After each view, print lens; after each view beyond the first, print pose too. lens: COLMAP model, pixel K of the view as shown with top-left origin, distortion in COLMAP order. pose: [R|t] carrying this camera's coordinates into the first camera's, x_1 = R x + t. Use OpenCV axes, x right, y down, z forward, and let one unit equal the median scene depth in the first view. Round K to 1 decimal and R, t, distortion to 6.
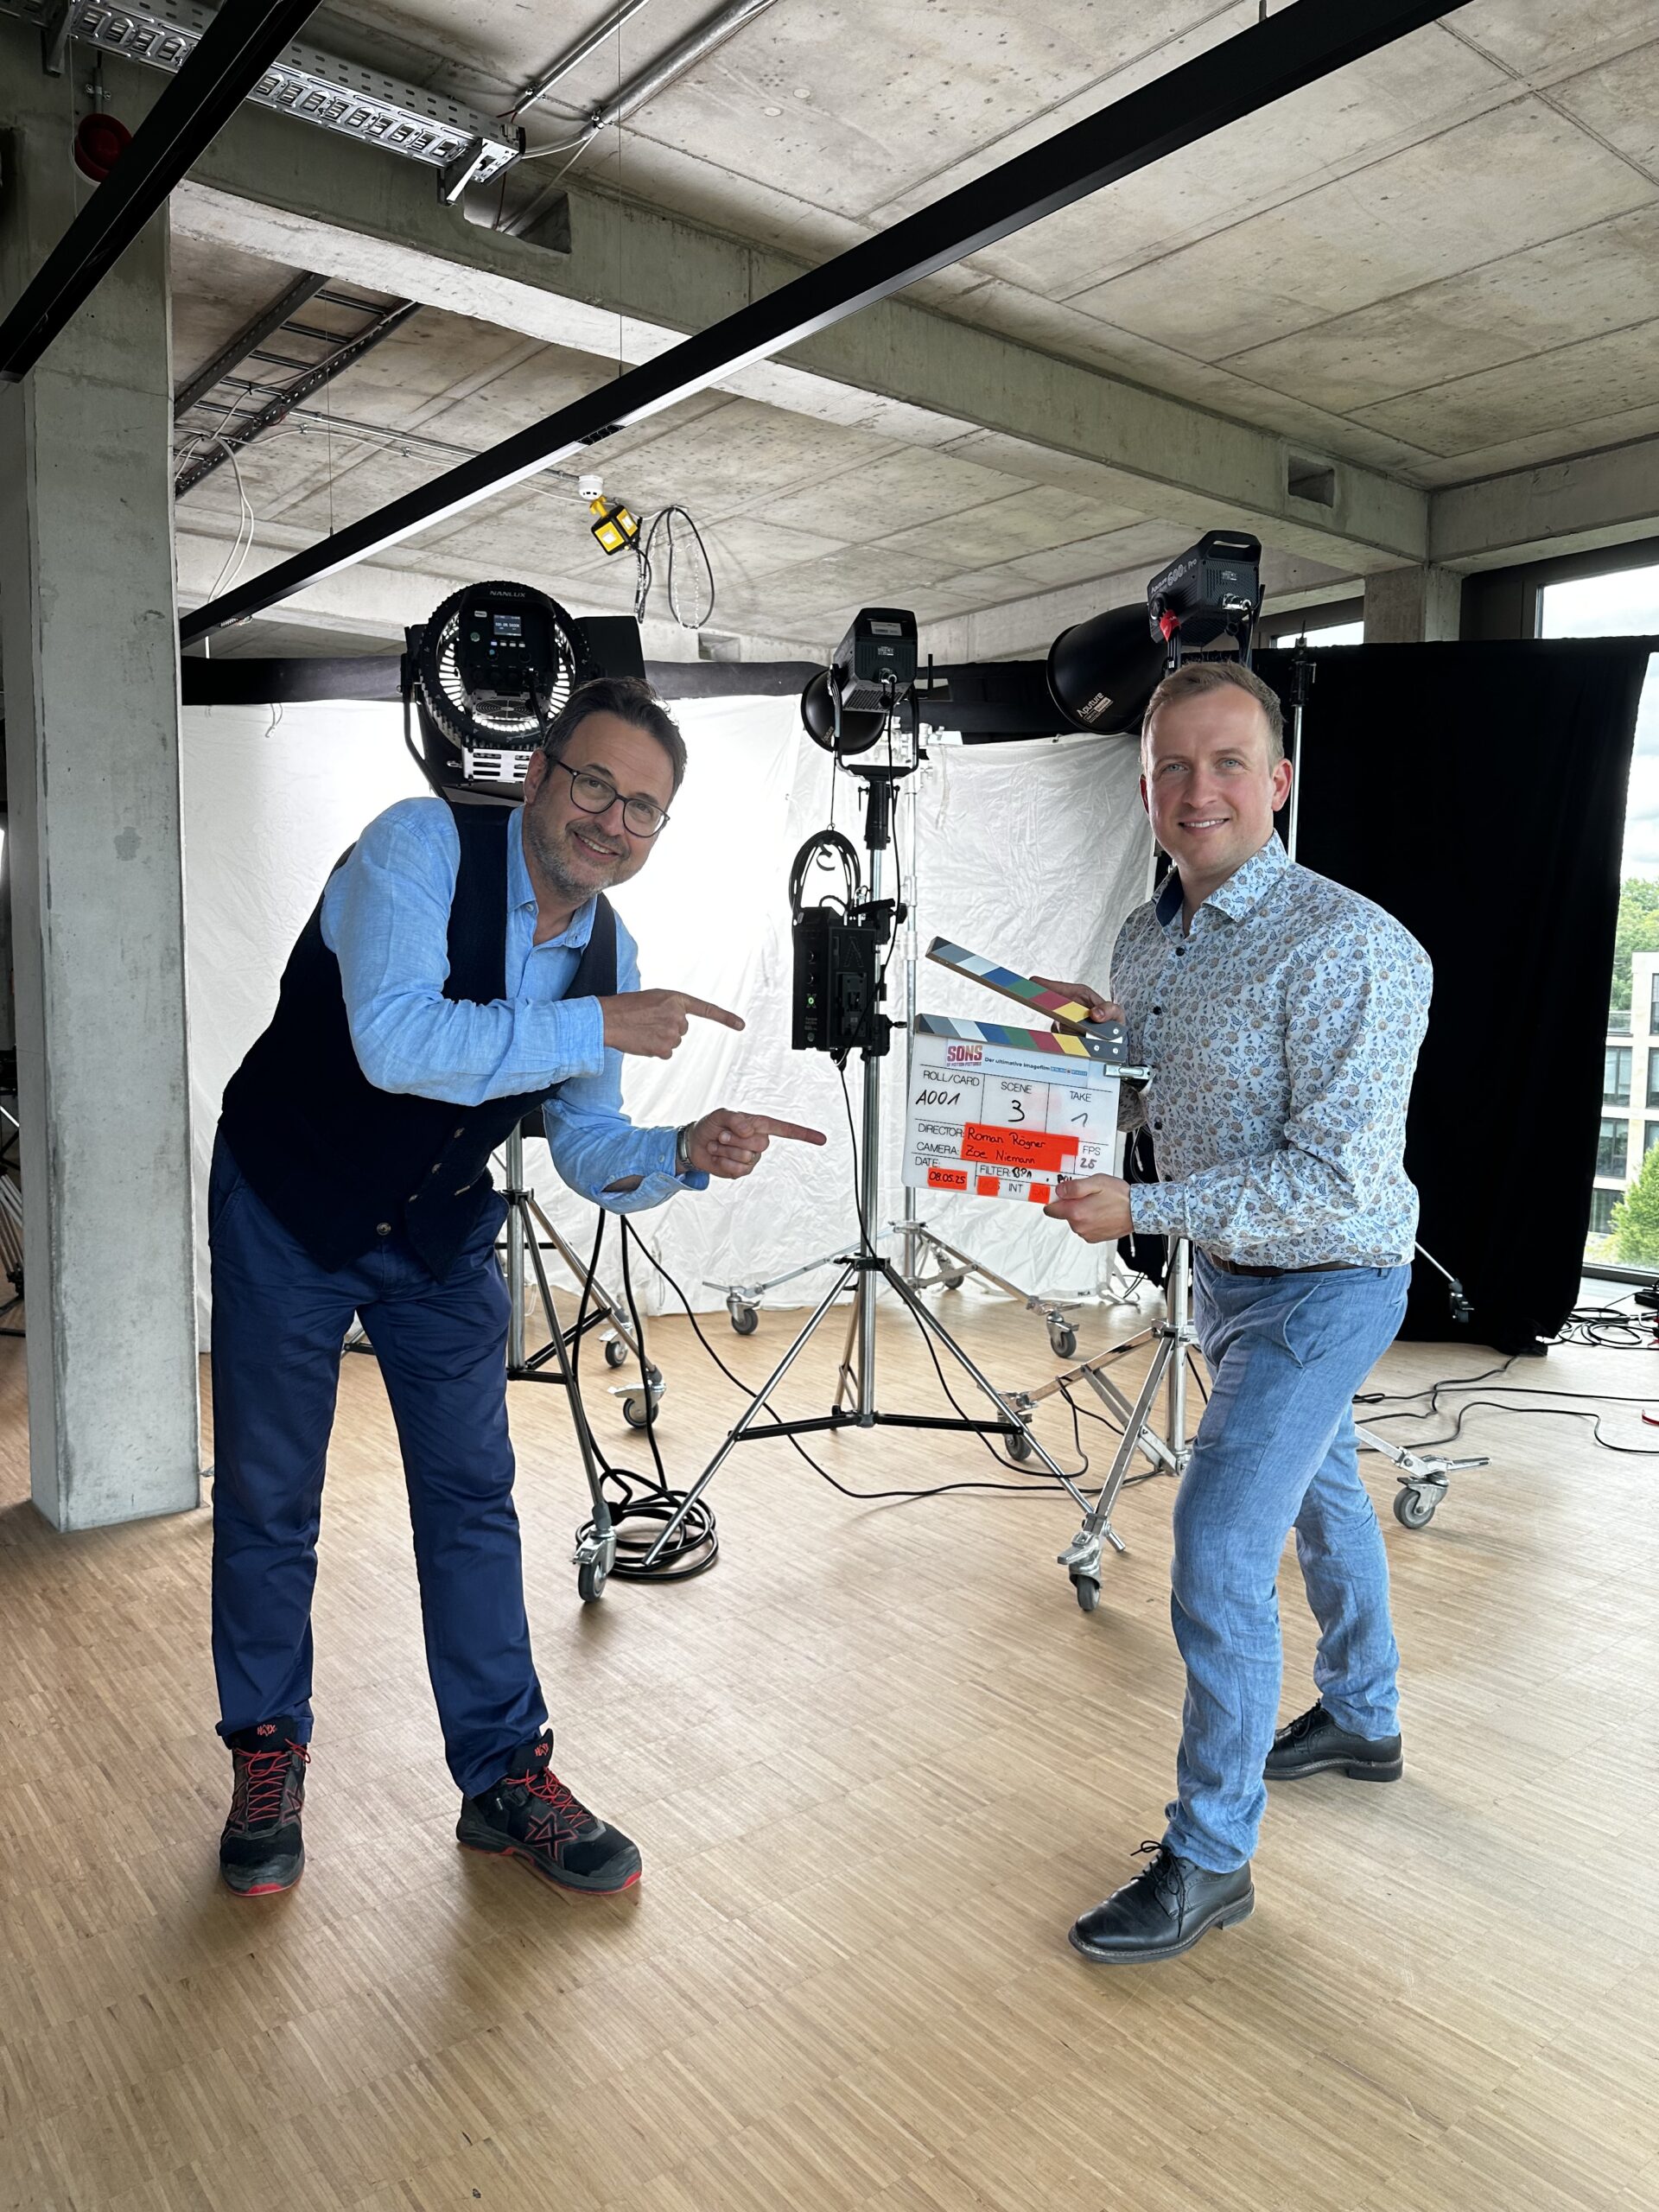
lens RADIAL K [[1542.2, 0, 829.5], [0, 1542.2, 1106.0], [0, 0, 1]] dist [0.205773, -0.000232]
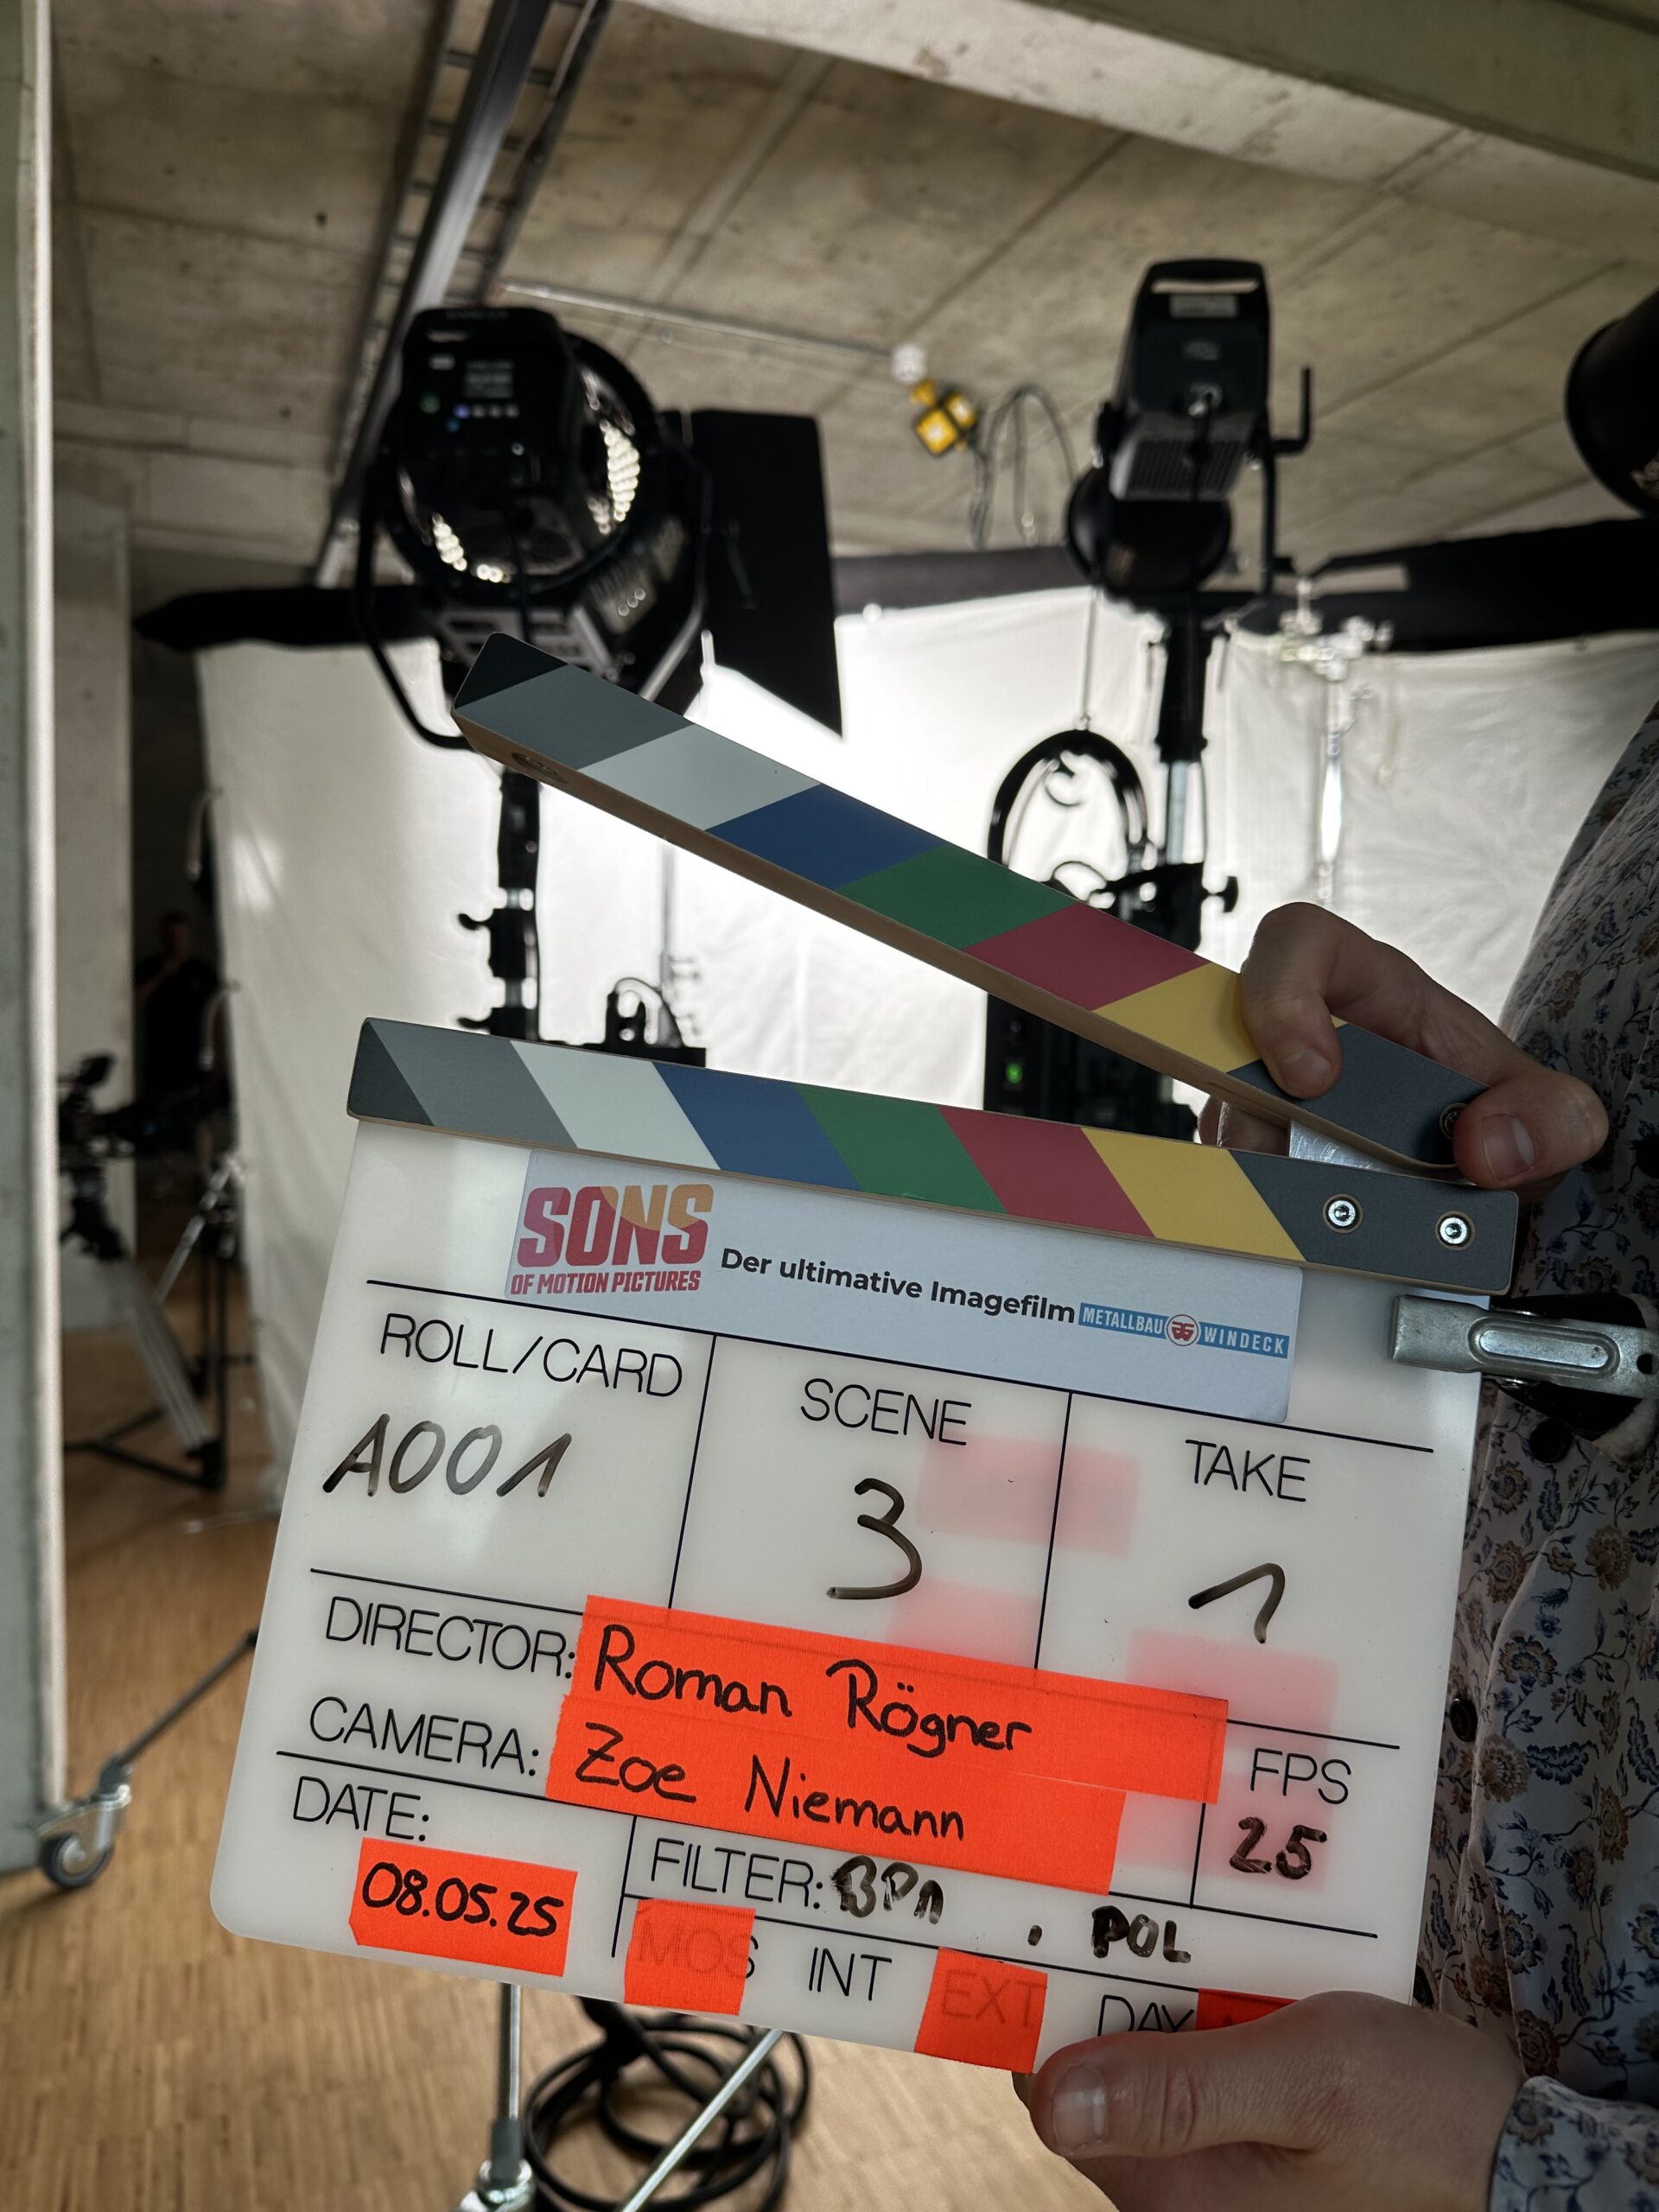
lens RADIAL K [[1518.3, 0, 1049.8], [0, 1518.3, 1105.4], [0, 0, 1]] dist [-0.143773, 0.421418]
pose [[0.970454, 0.013473, -0.240910, 0.119300], [-0.026220, 0.998416, -0.049786, -0.026406], [0.239858, 0.054632, 0.969270, 0.535463]]
